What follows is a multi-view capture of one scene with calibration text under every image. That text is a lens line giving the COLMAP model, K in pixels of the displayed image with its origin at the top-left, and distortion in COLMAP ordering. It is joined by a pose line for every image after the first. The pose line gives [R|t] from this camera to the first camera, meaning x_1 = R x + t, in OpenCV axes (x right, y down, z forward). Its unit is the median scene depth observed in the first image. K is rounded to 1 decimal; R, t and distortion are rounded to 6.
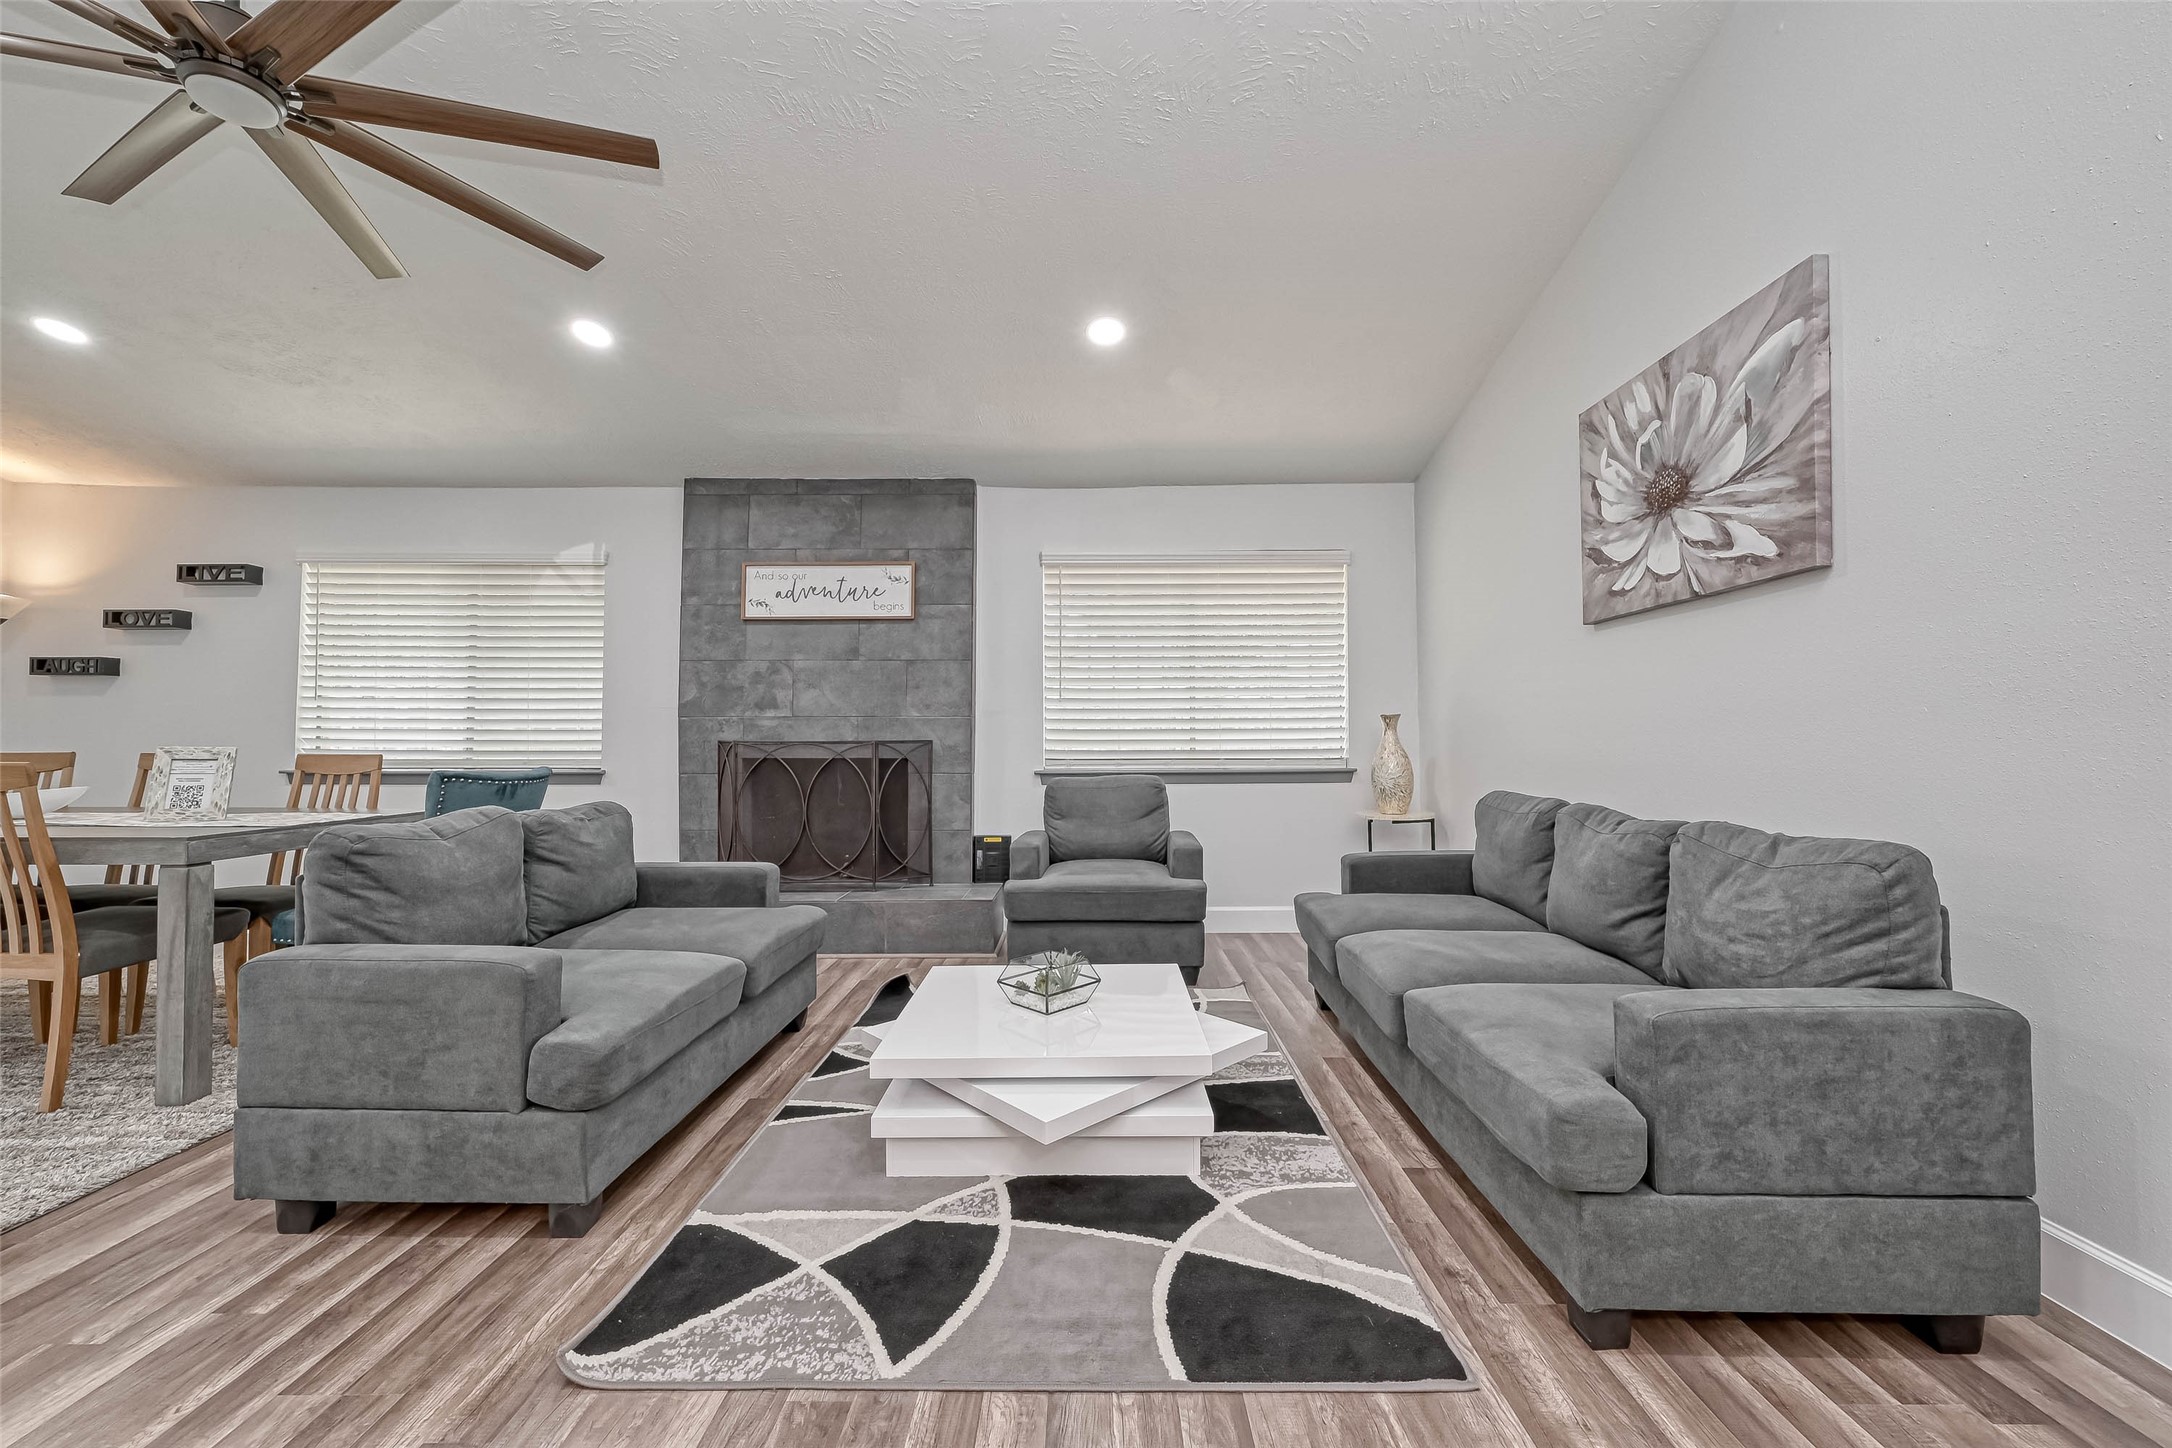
lens RADIAL K [[877.7, 0, 1101.2], [0, 877.7, 721.3], [0, 0, 1]] dist [-0.002444, 0.000687]
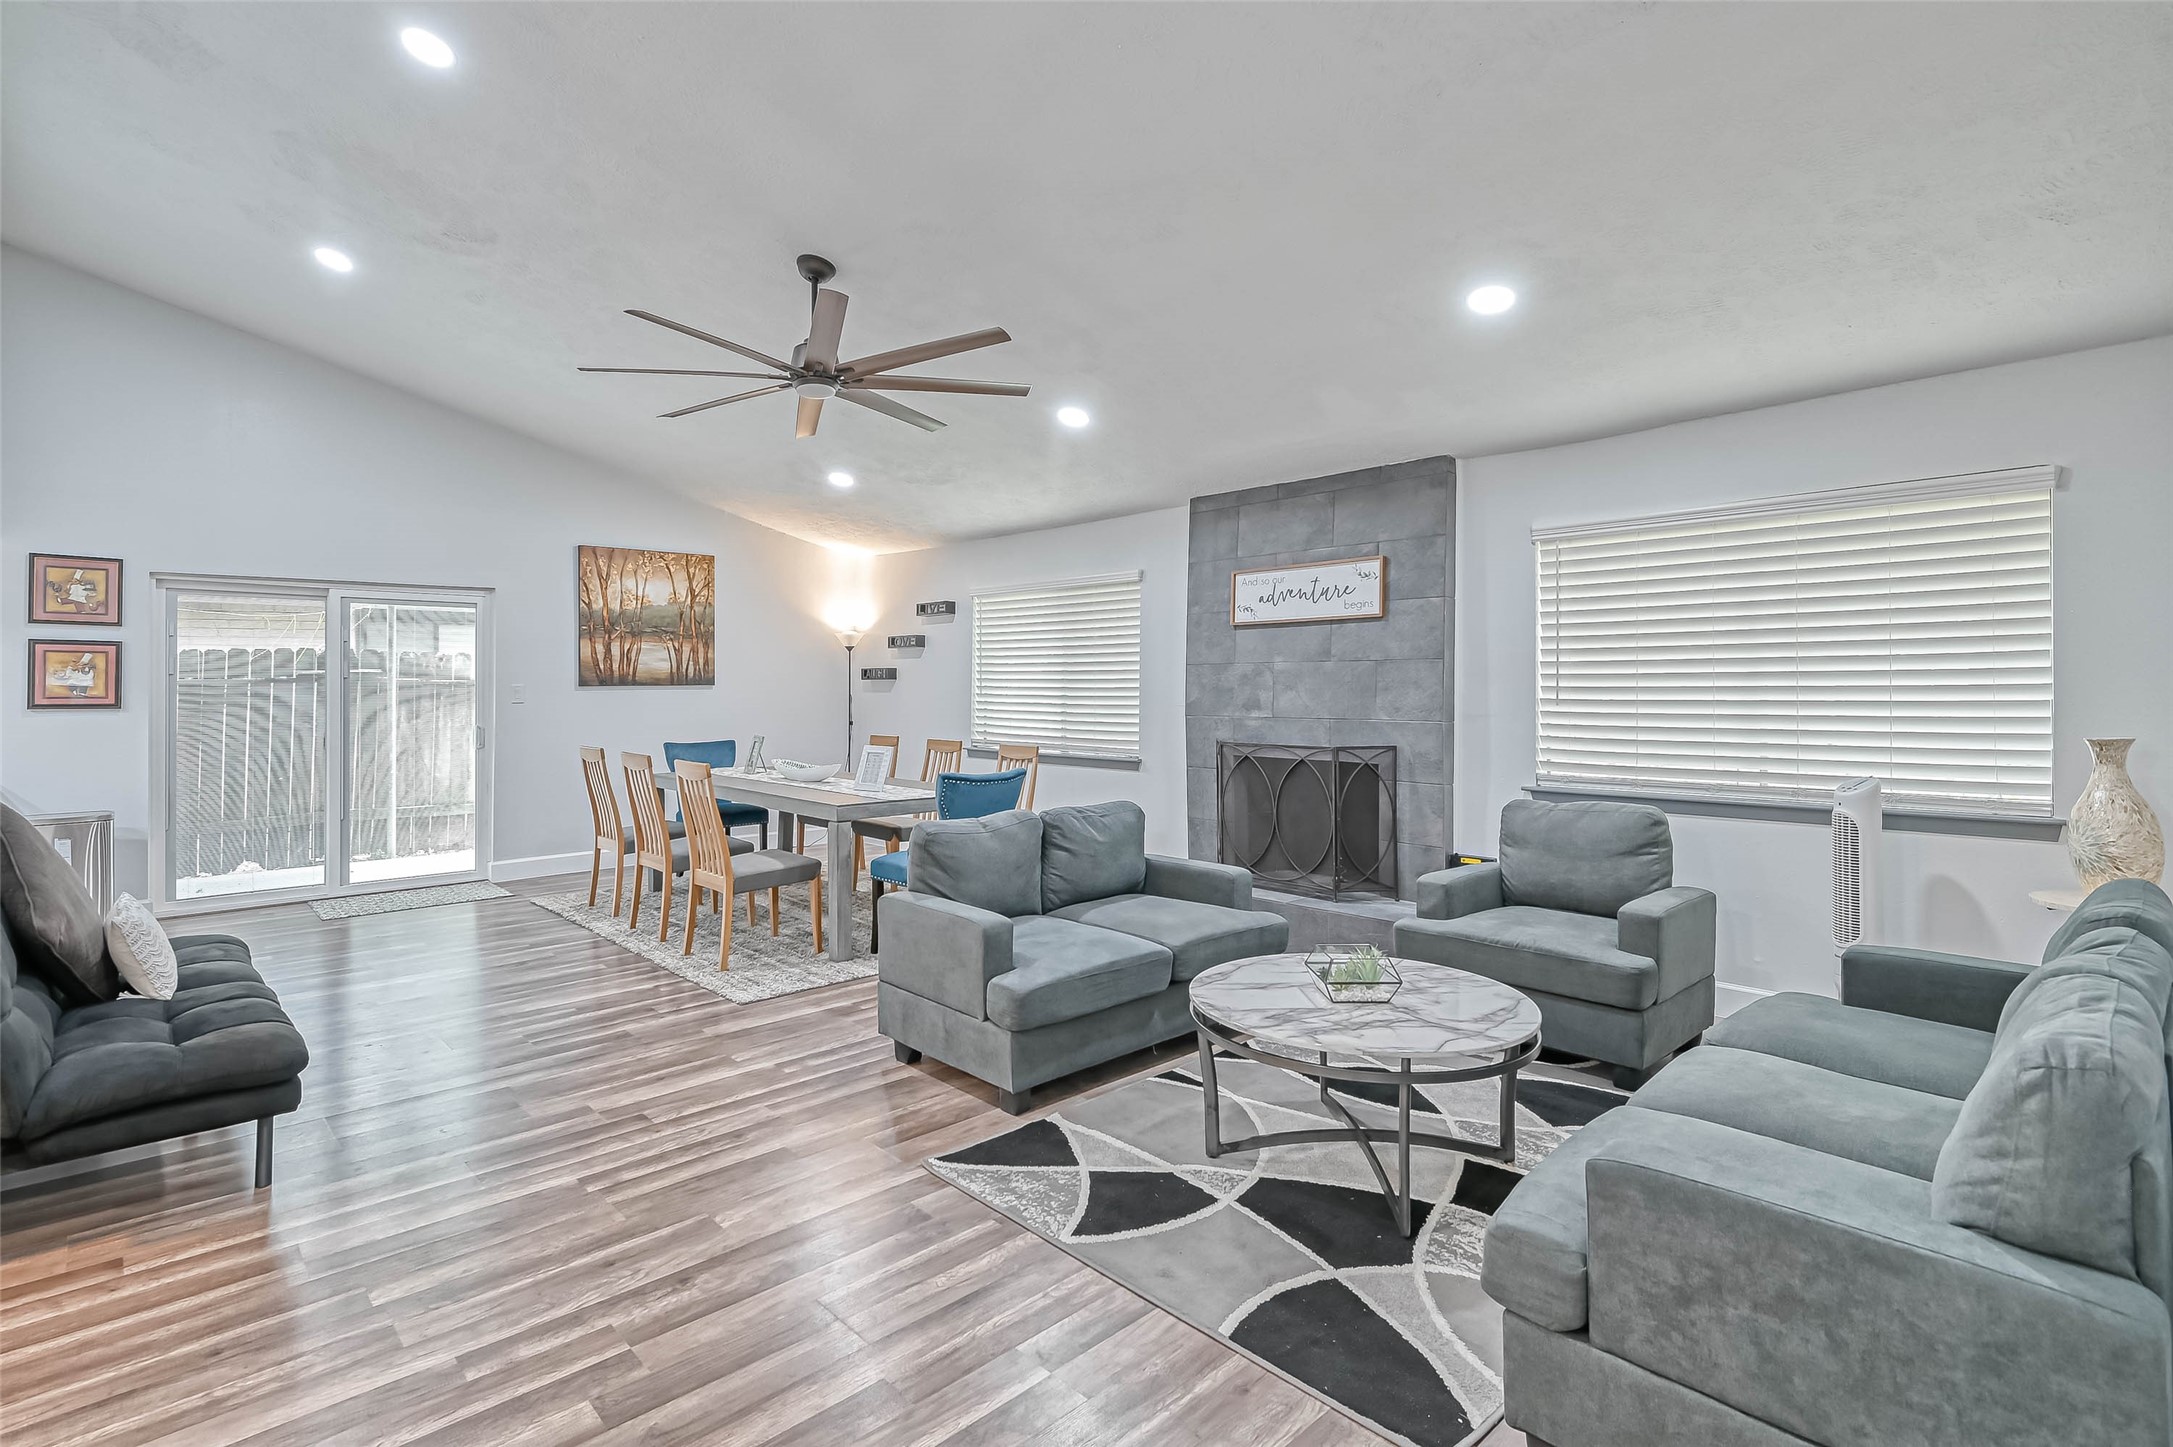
lens RADIAL K [[1045.4, 0, 1014.2], [0, 1045.4, 674.5], [0, 0, 1]] dist [-0.010293, 0.001571]
pose [[0.660215, -0.004821, -0.751061, 0.374031], [0.014447, 0.999876, 0.006282, -0.068252], [0.750938, -0.014998, 0.660203, -0.040692]]
